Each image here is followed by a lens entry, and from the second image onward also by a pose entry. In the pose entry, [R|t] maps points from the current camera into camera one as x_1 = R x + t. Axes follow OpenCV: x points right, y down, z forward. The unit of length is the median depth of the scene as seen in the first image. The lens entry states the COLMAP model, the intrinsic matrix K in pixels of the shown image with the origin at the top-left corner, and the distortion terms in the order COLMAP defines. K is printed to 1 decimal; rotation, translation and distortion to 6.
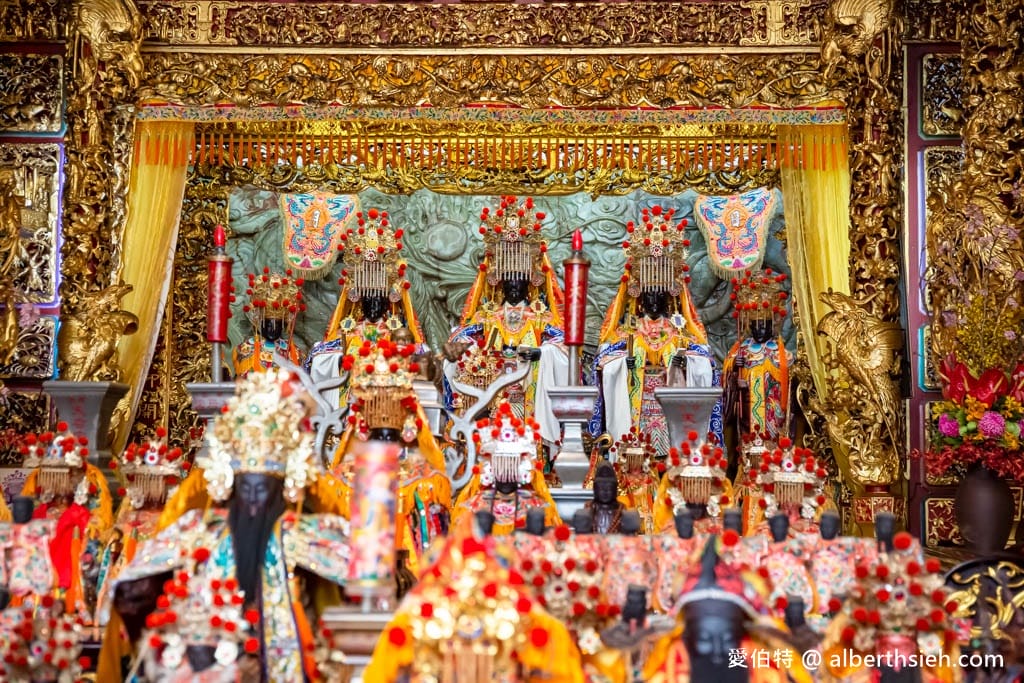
lens RADIAL K [[1864.1, 0, 512.0], [0, 1864.1, 341.5], [0, 0, 1]] dist [0.047026, 0.173939]
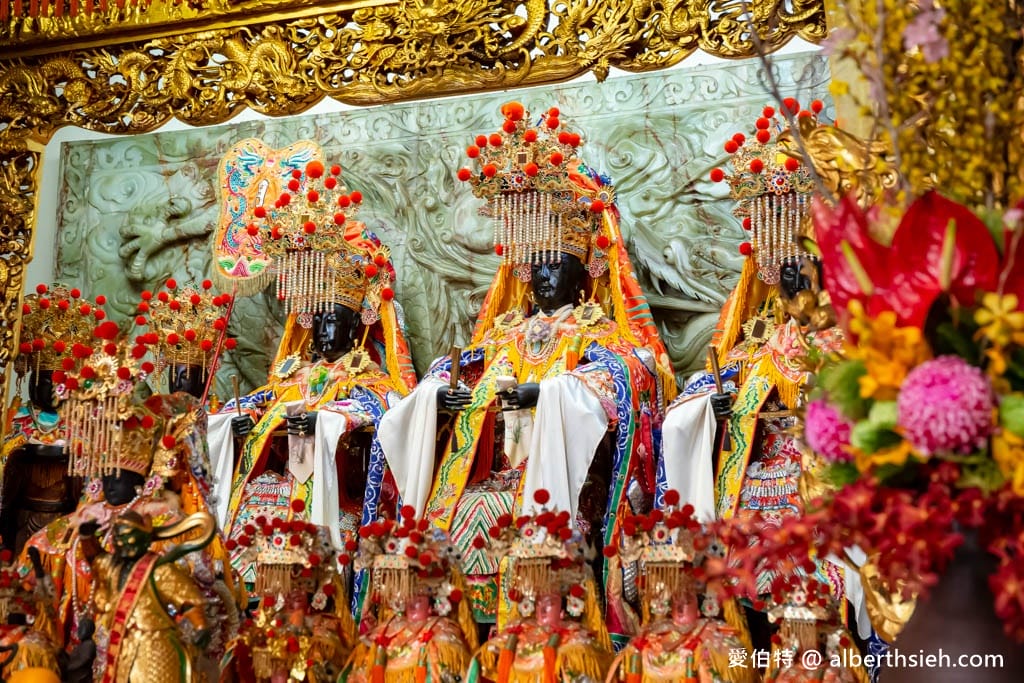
lens RADIAL K [[1913.1, 0, 512.0], [0, 1913.1, 341.5], [0, 0, 1]] dist [0.119019, 0.293434]
pose [[0.913086, -0.057799, -0.403651, 0.247222], [0.020506, 0.995159, -0.096113, 0.047797], [0.407252, 0.079483, 0.909851, 0.572891]]
